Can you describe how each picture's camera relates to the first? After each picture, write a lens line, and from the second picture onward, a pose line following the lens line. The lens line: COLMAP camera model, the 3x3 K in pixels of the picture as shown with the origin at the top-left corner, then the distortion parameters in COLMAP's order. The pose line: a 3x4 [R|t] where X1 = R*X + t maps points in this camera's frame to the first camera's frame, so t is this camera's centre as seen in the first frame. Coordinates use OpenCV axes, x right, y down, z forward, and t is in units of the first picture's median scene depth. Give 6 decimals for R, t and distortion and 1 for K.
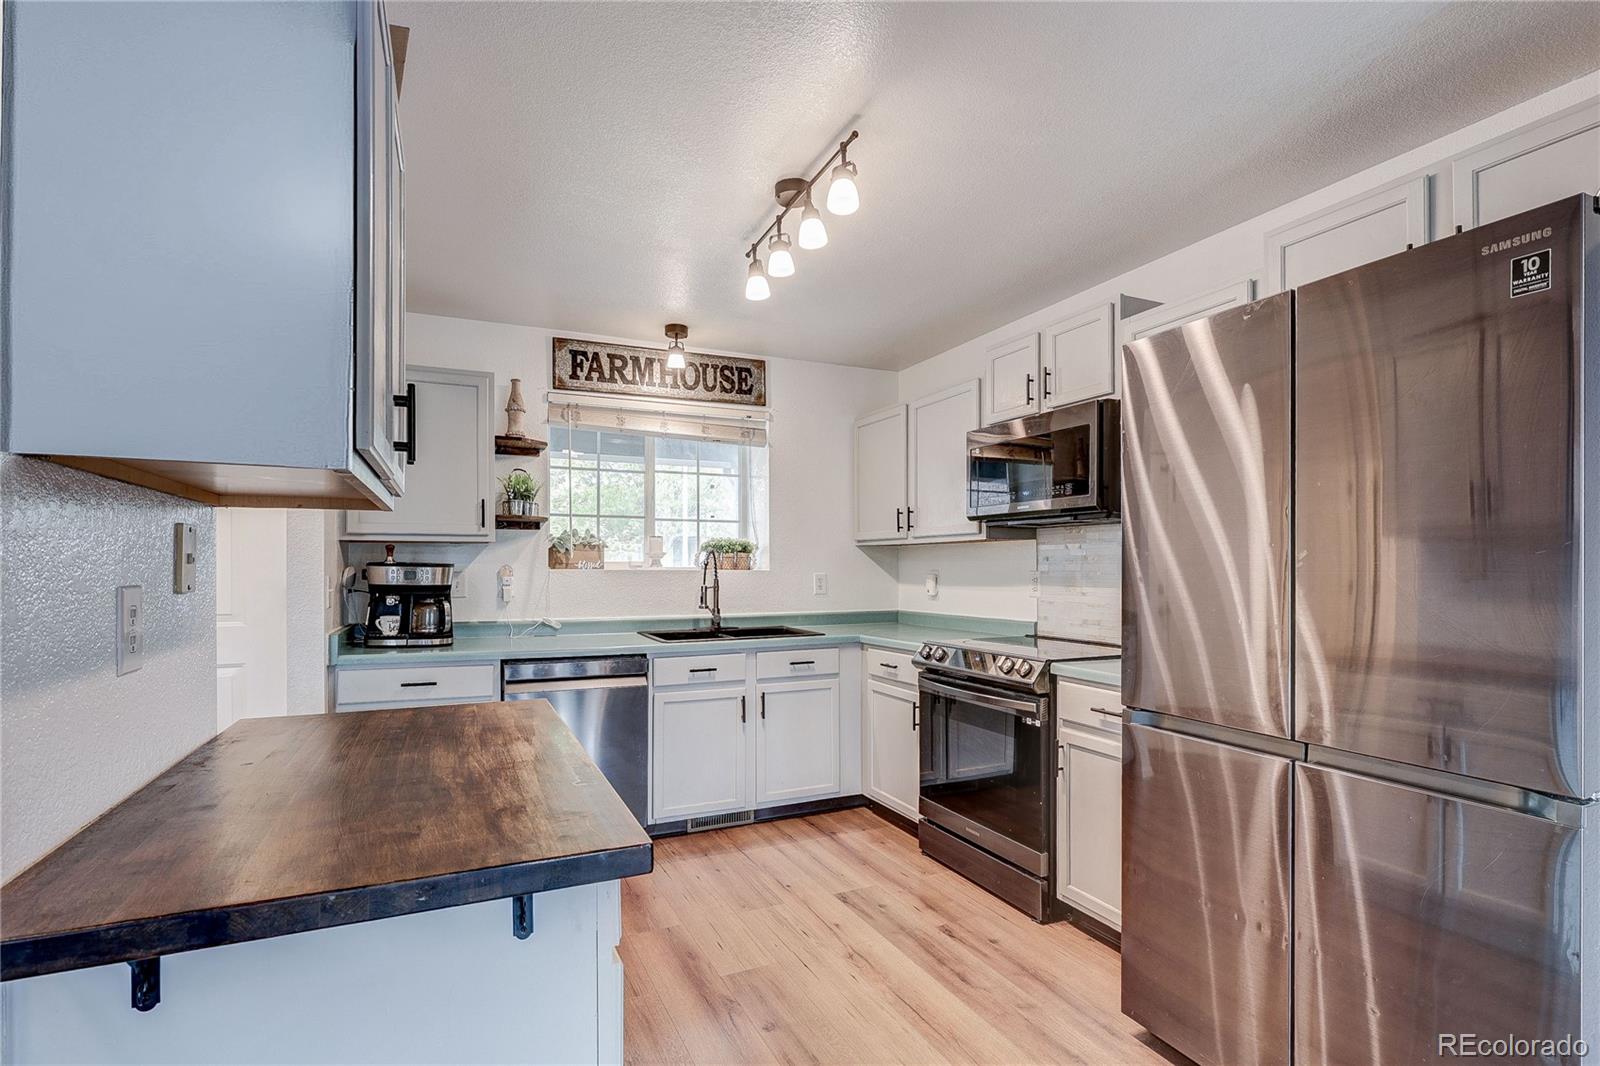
lens RADIAL K [[758.9, 0, 801.2], [0, 758.9, 568.2], [0, 0, 1]] dist [-0.003113, -0.000326]
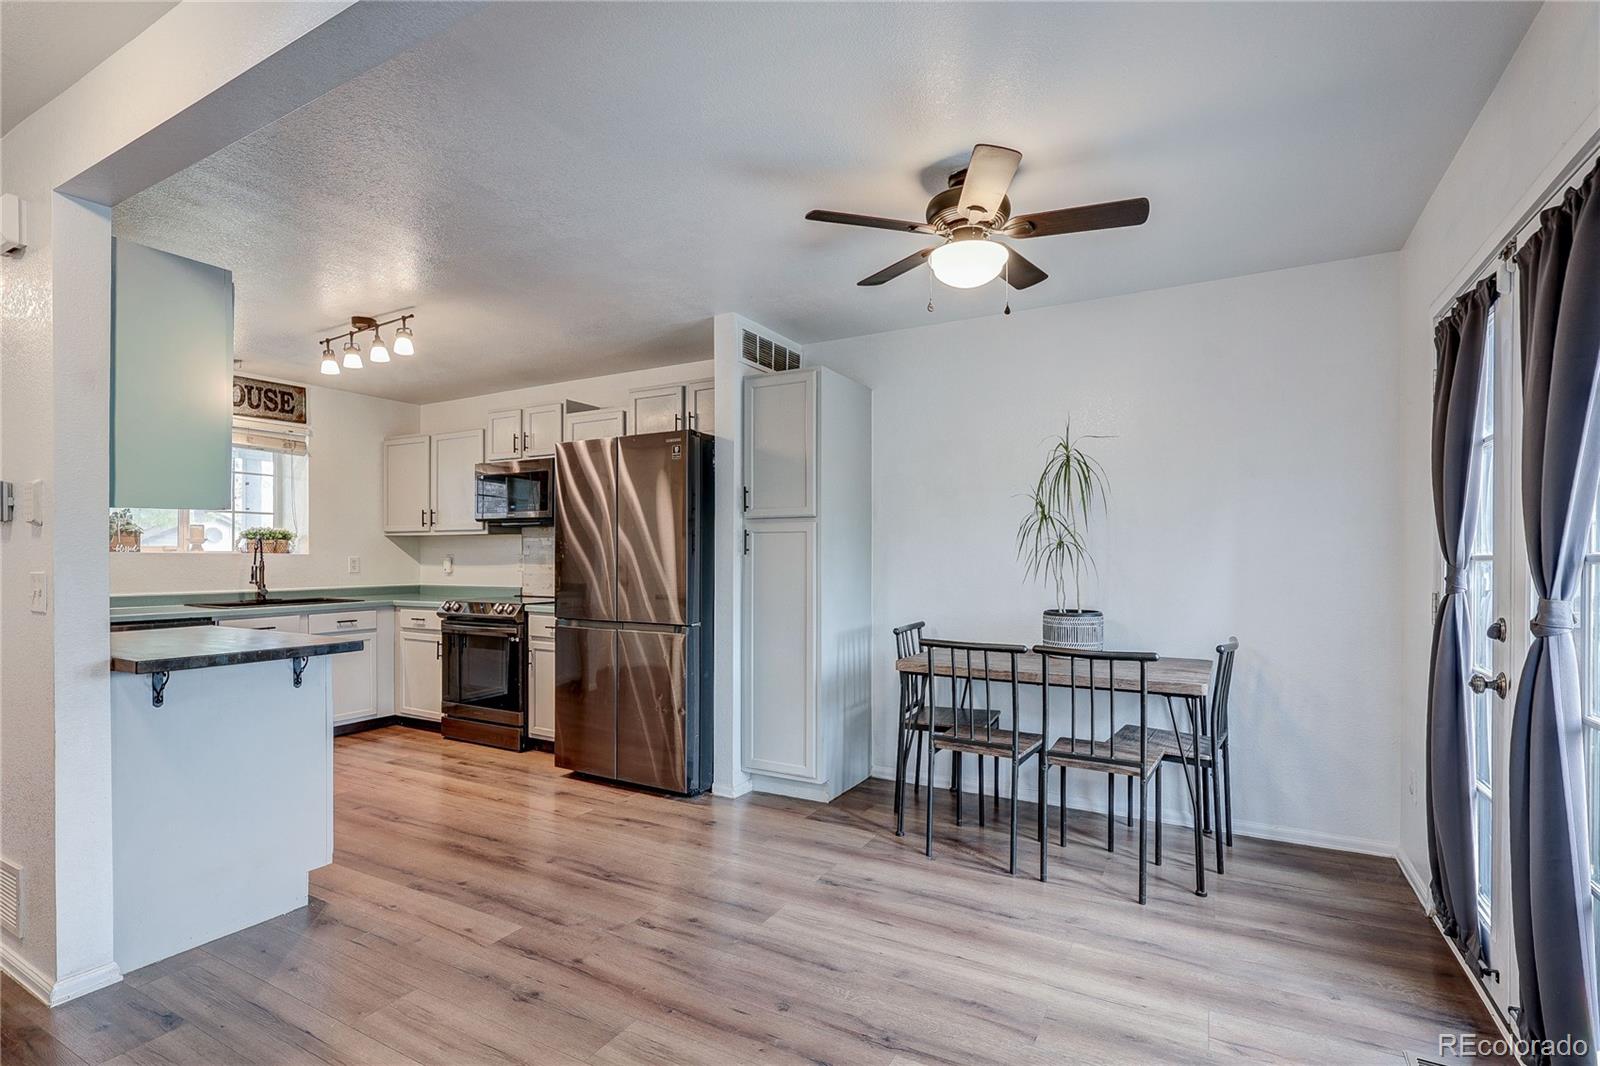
lens RADIAL K [[752.9, 0, 797.1], [0, 752.9, 555.8], [0, 0, 1]] dist [-0.003116, -0.000143]
pose [[0.813487, 0.002235, 0.581579, -0.122226], [-0.000965, 0.999996, -0.002493, 0.008951], [-0.581583, 0.001467, 0.813486, -0.549964]]
